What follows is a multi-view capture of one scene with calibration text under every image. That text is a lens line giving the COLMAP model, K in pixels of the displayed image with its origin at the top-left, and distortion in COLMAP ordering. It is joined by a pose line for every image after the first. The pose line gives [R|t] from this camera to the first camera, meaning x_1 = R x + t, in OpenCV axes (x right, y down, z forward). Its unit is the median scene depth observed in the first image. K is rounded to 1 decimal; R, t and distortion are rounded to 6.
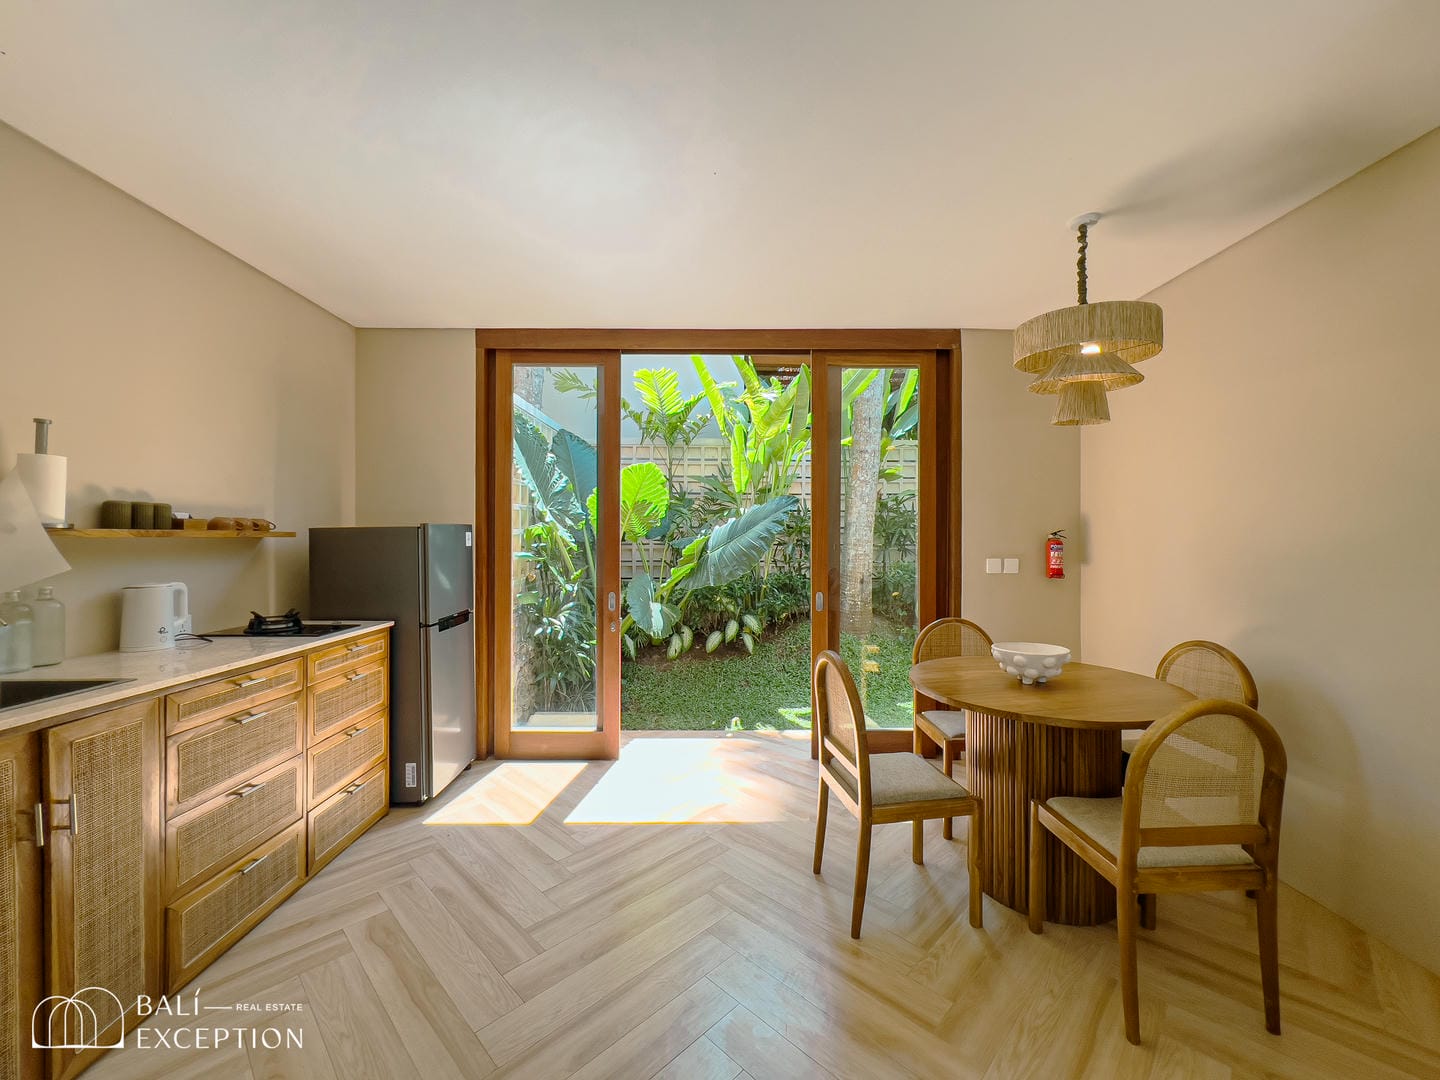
lens RADIAL K [[600.2, 0, 720.0], [0, 600.2, 540.0], [0, 0, 1]] dist [-0.000168, 0.014306]
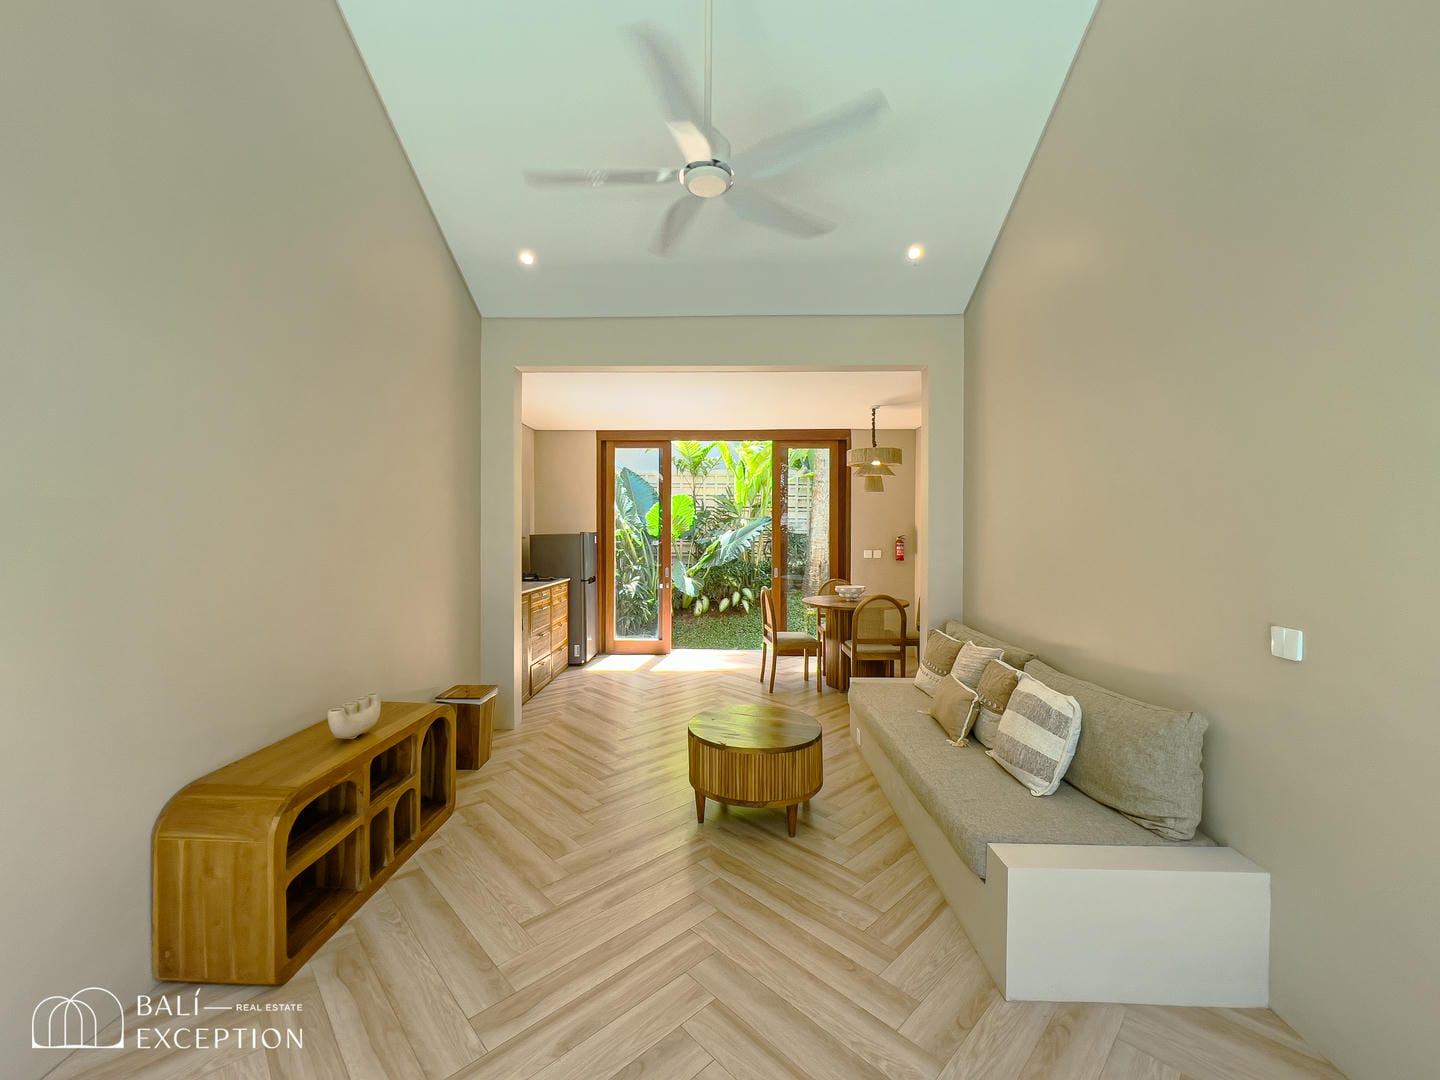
lens RADIAL K [[594.0, 0, 710.8], [0, 594.0, 535.7], [0, 0, 1]] dist [0.001234, 0.000582]
pose [[0.998998, 0.000596, -0.044759, 0.041117], [-0.000643, 0.999999, -0.001041, -0.011809], [0.044758, 0.001069, 0.998997, -0.832377]]
